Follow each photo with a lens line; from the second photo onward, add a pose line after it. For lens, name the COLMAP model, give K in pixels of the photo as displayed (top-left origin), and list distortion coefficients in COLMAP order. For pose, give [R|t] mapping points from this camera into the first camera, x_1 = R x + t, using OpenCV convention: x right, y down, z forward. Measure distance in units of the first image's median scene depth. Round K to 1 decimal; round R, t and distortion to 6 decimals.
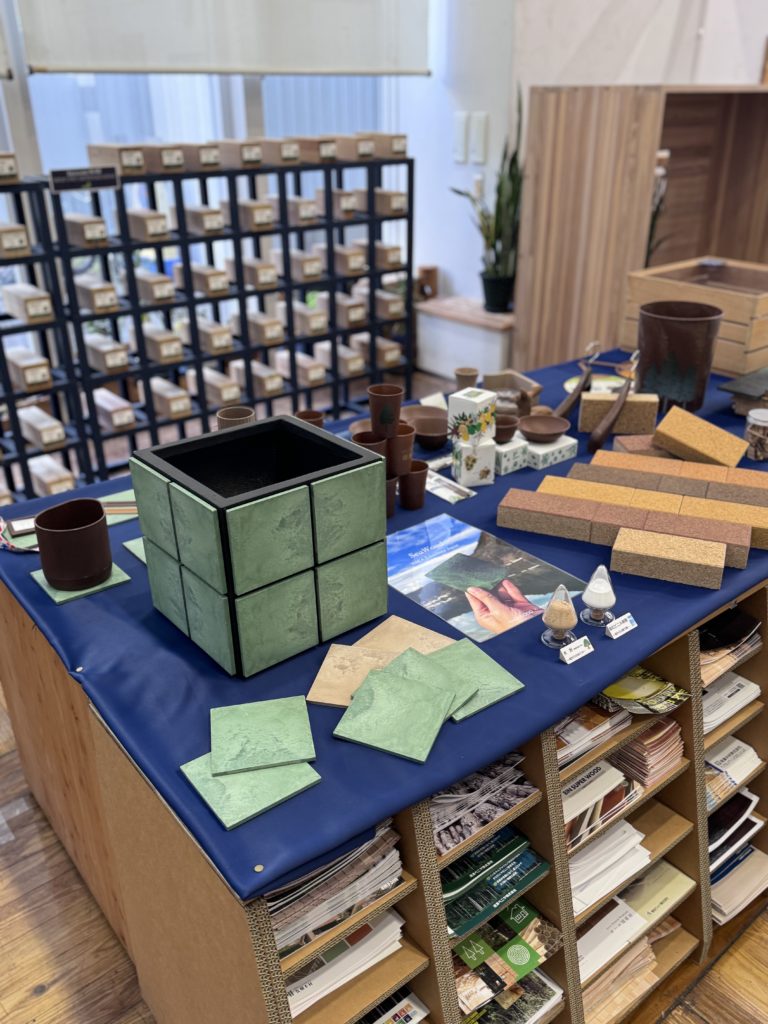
lens RADIAL K [[848.9, 0, 386.9], [0, 848.9, 509.7], [0, 0, 1]] dist [0.147264, -0.294800]
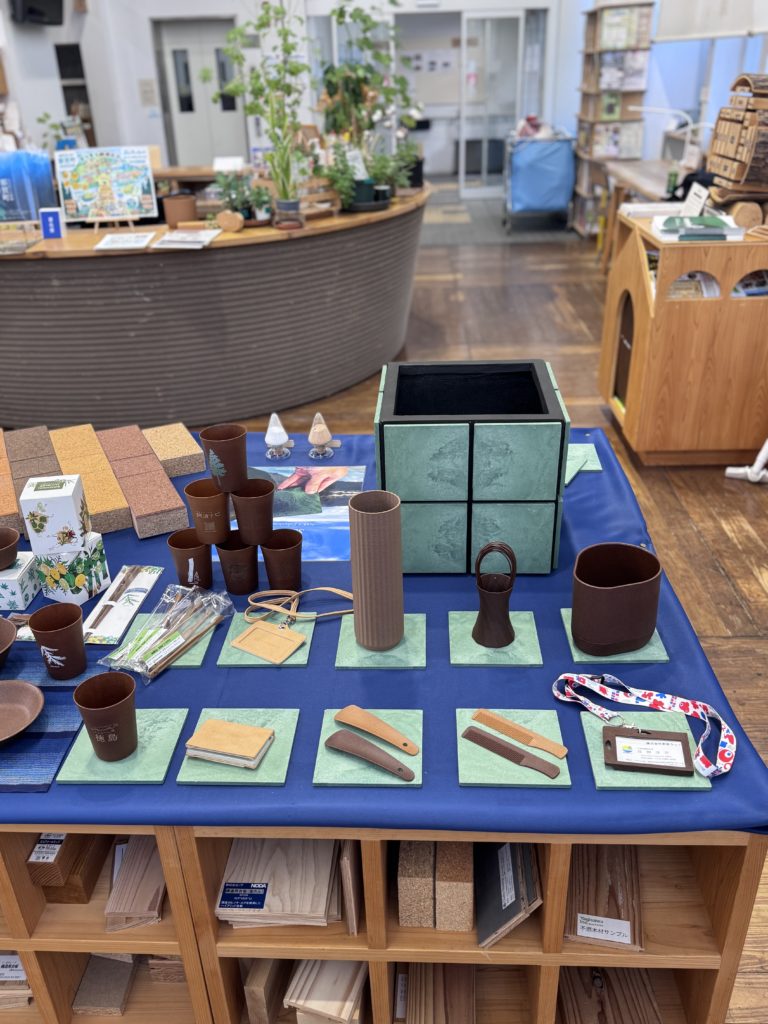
lens RADIAL K [[848.9, 0, 386.9], [0, 848.9, 509.7], [0, 0, 1]] dist [0.147264, -0.294800]
pose [[-0.744887, -0.281570, 0.604865, -0.637370], [0.322718, 0.641421, 0.696012, -0.617964], [-0.583949, 0.713651, -0.386918, 1.310940]]
